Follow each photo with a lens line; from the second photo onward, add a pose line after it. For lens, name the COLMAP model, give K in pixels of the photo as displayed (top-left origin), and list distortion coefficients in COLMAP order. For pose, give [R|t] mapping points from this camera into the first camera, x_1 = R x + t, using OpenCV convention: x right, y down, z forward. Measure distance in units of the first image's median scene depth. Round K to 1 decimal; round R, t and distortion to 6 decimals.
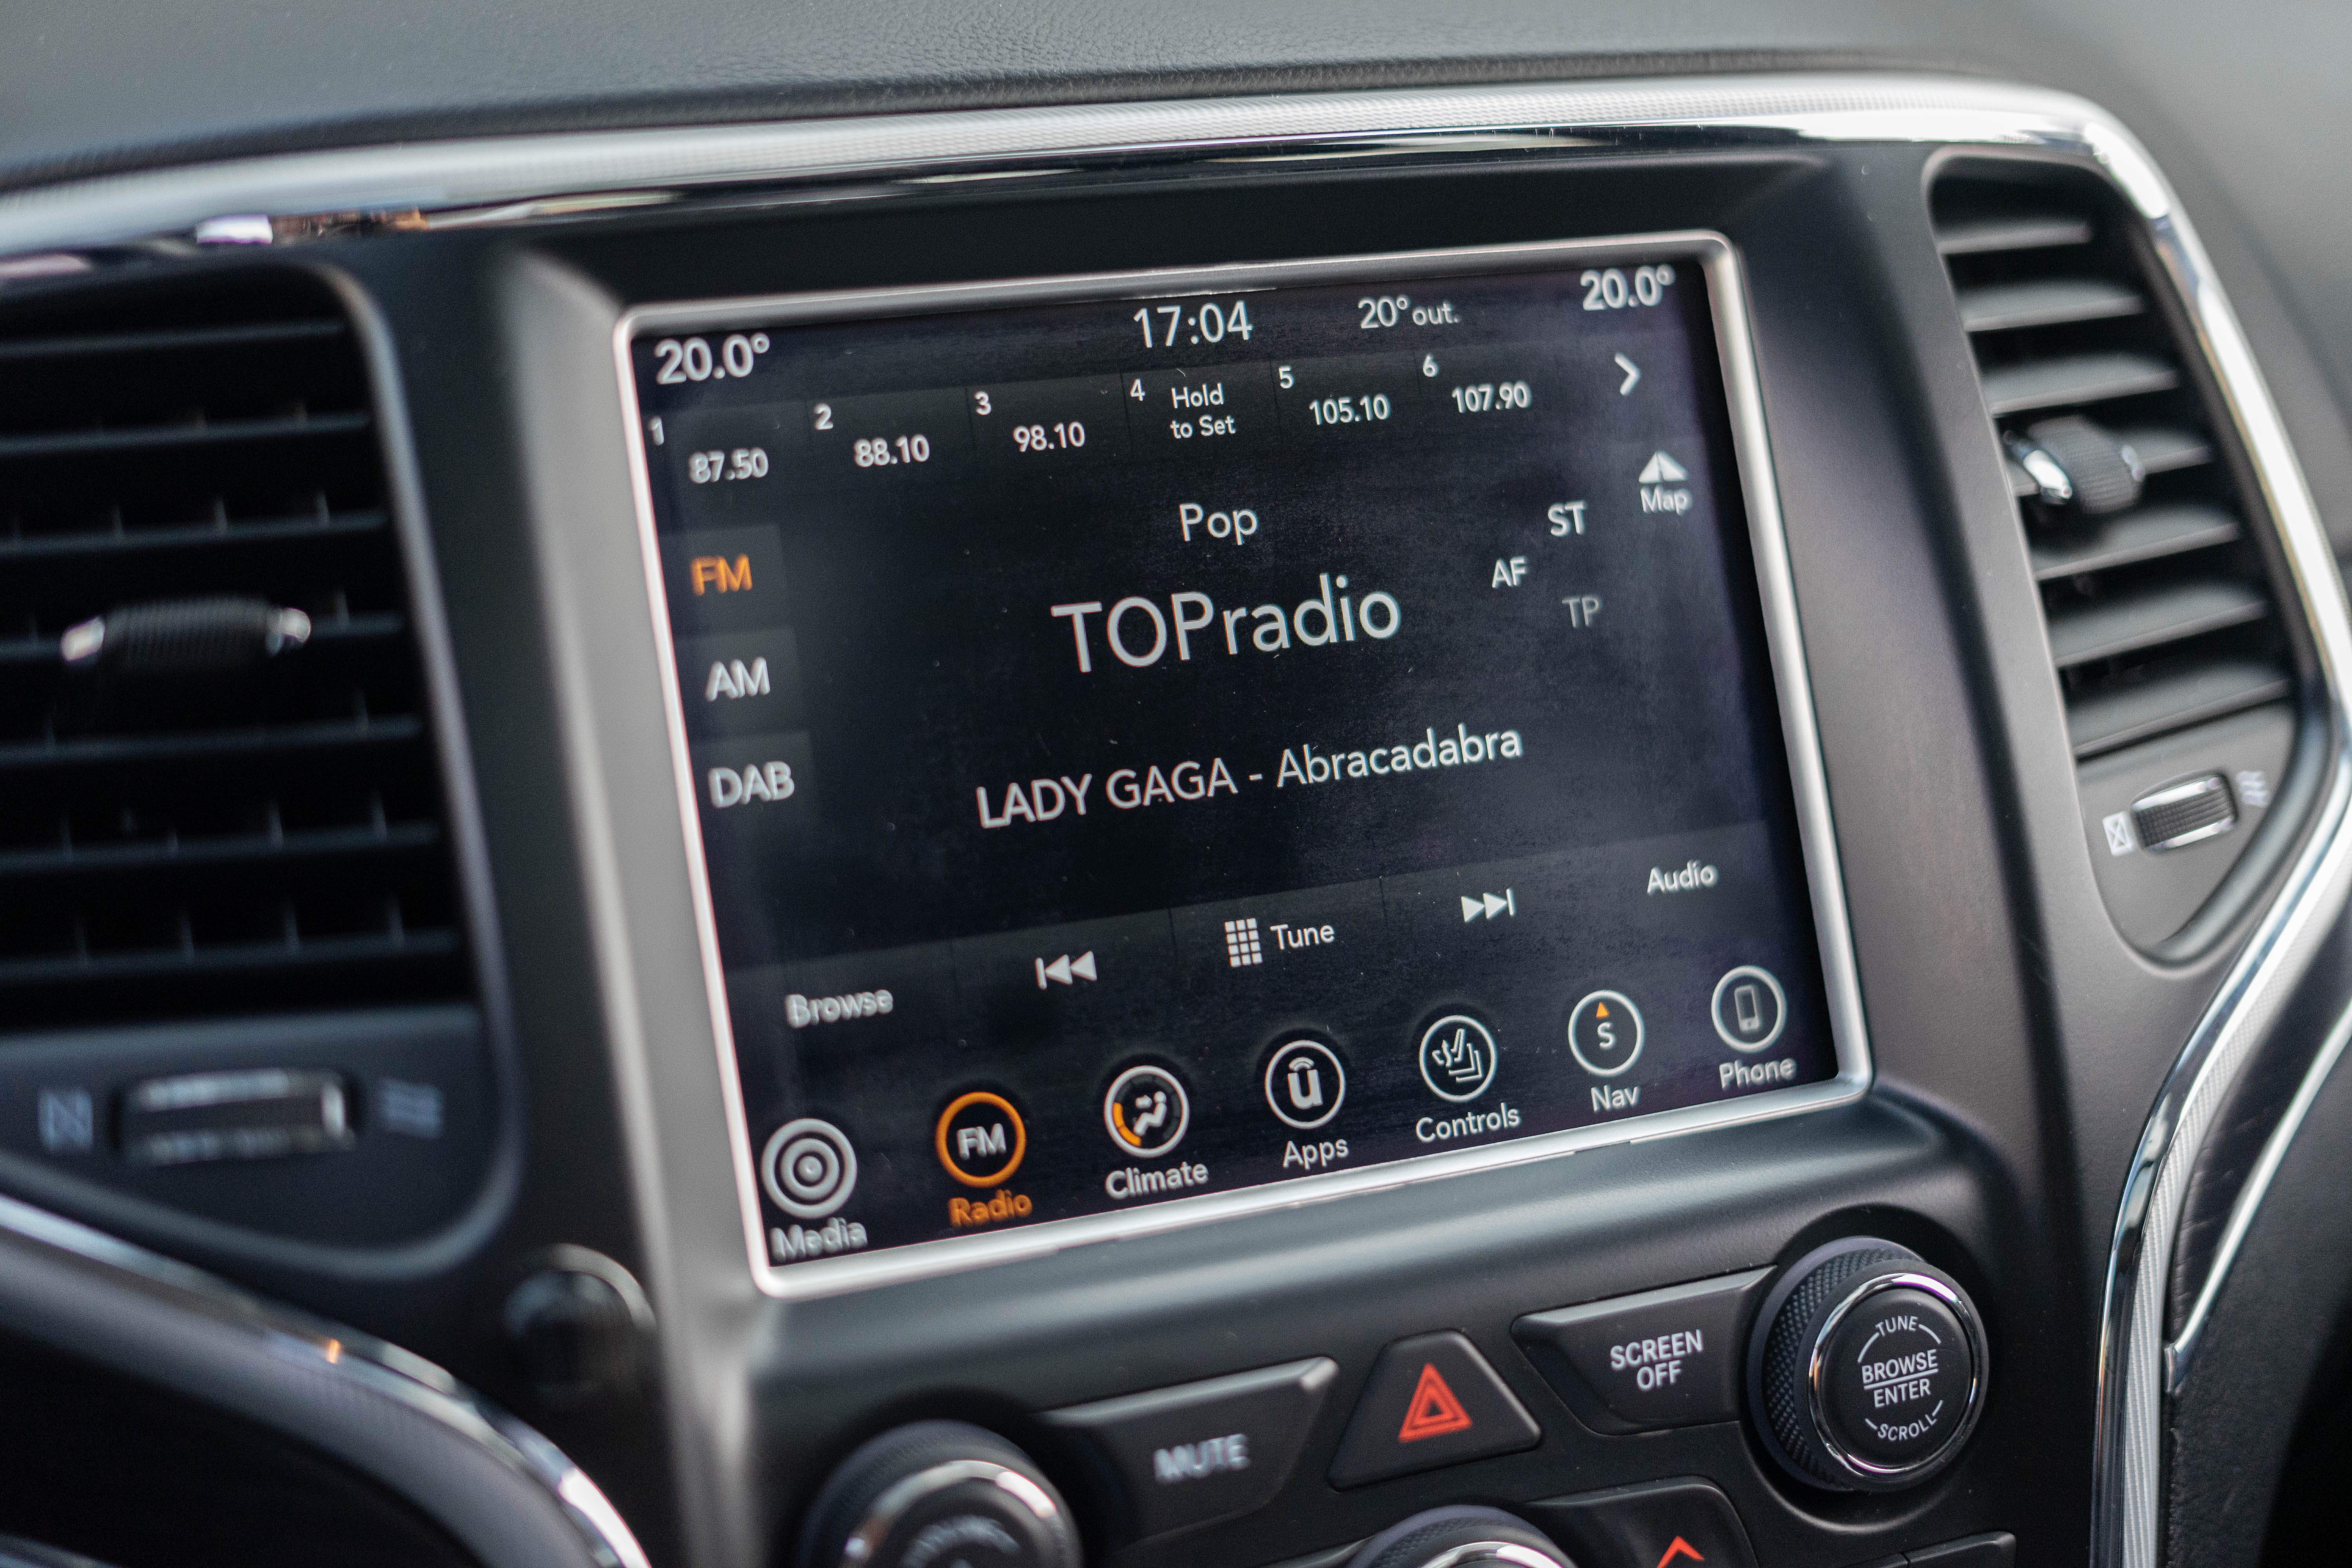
lens RADIAL K [[3707.8, 0, 1164.7], [0, 3707.8, 771.8], [0, 0, 1]] dist [-0.061919, 0.000000]
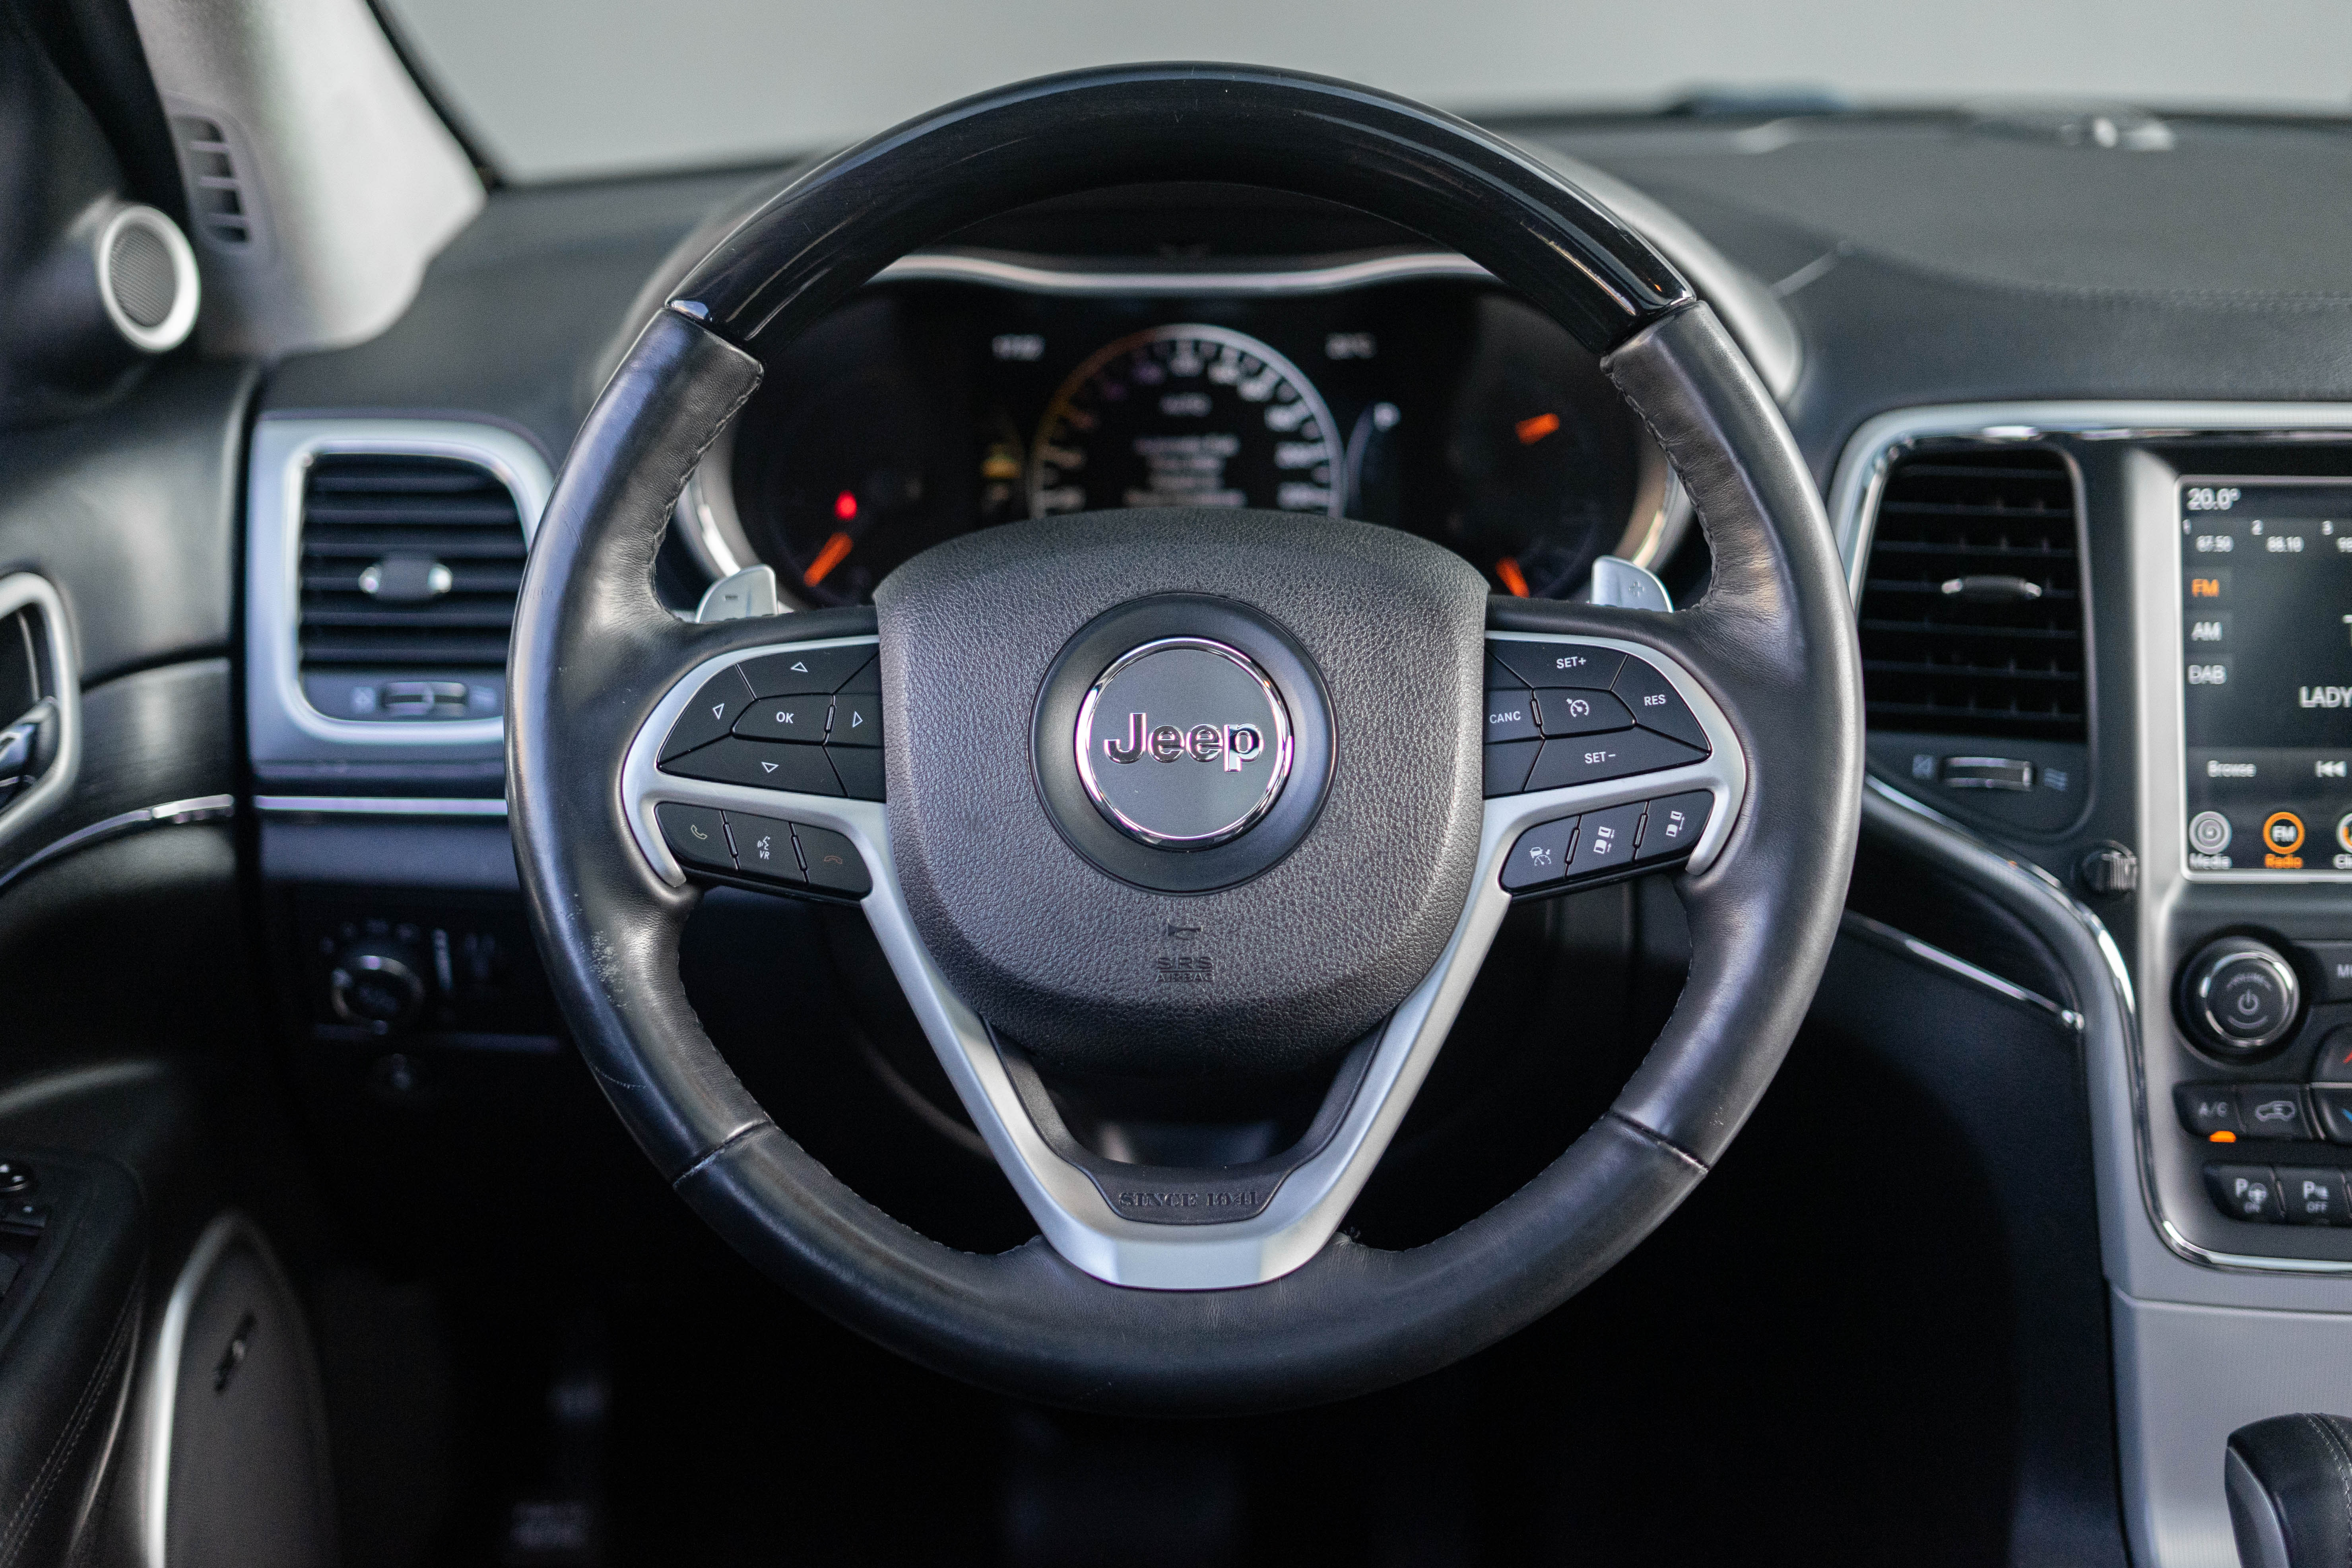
lens RADIAL K [[3707.8, 0, 1152.2], [0, 3707.8, 739.9], [0, 0, 1]] dist [-0.061919, 0.000000]
pose [[0.912793, 0.128089, -0.387817, 0.193171], [-0.122712, 0.991687, 0.038711, 0.035555], [0.389551, 0.012255, 0.920923, -1.437364]]
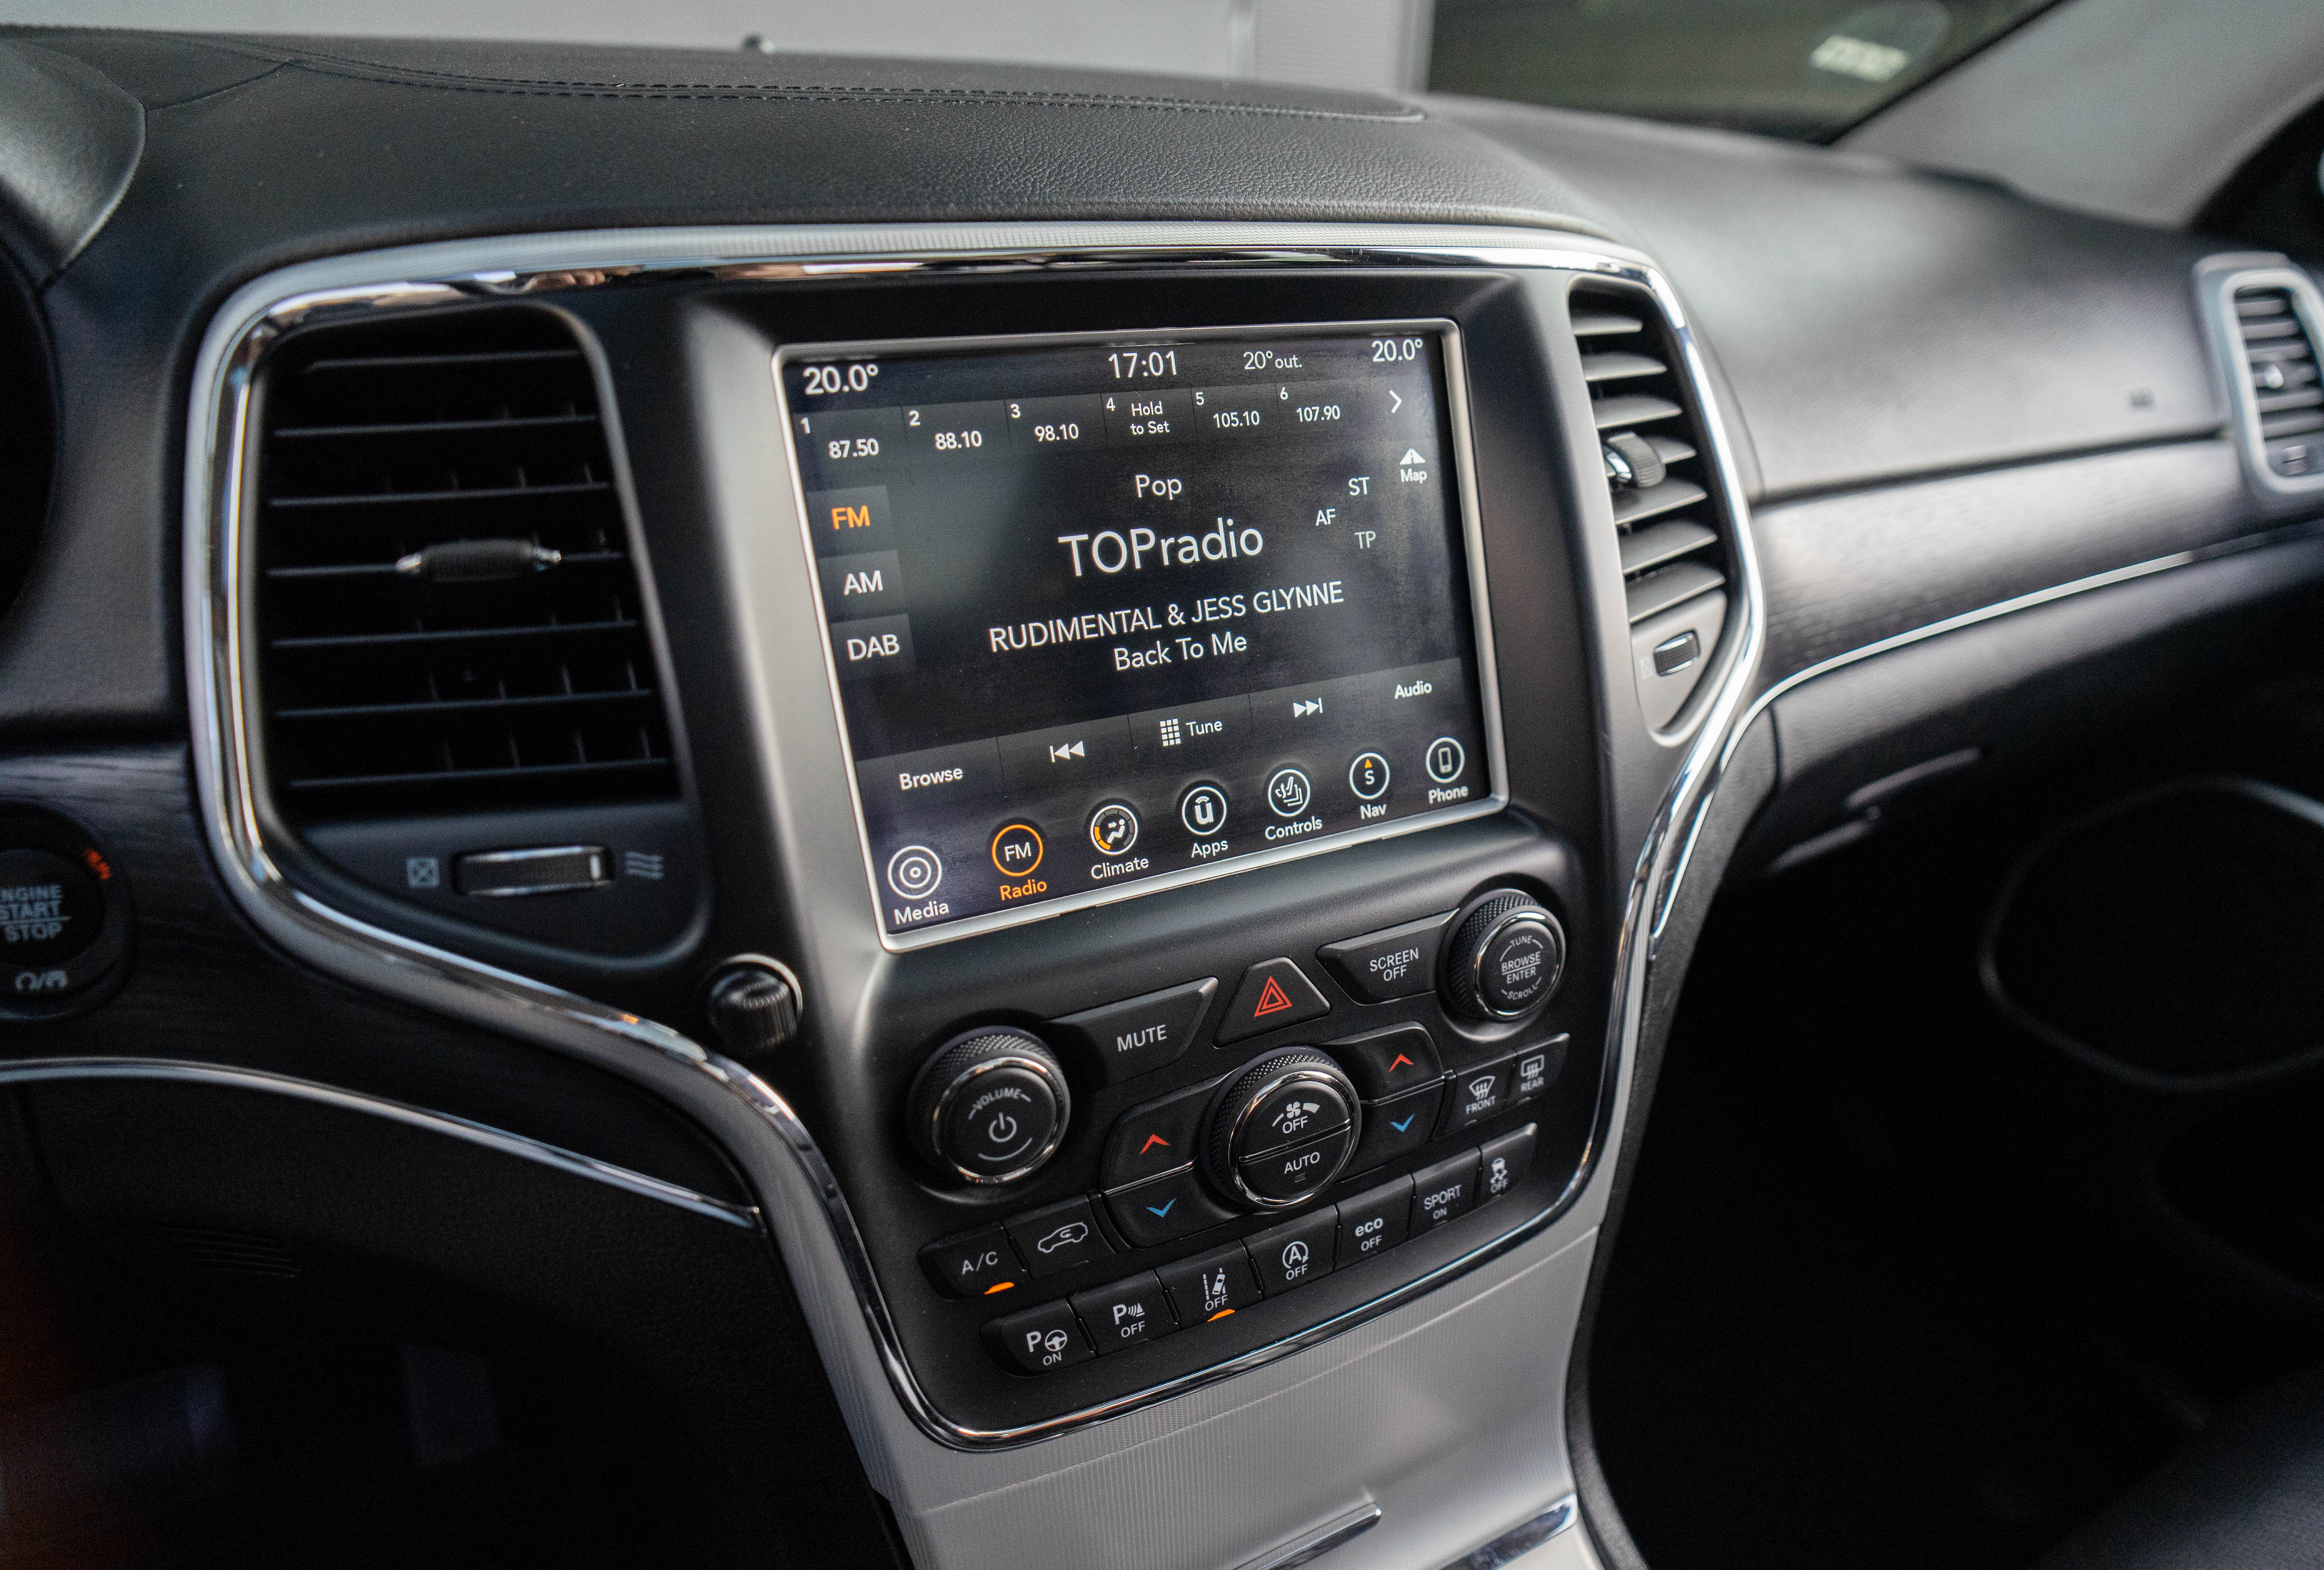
lens RADIAL K [[1298.6, 0, 1246.4], [0, 1298.6, 823.3], [0, 0, 1]] dist [-0.035676, 0.011224]
pose [[0.998116, 0.008427, 0.060772, 0.020156], [-0.021601, 0.975370, 0.219515, -0.048240], [-0.057426, -0.220414, 0.973715, 0.387513]]
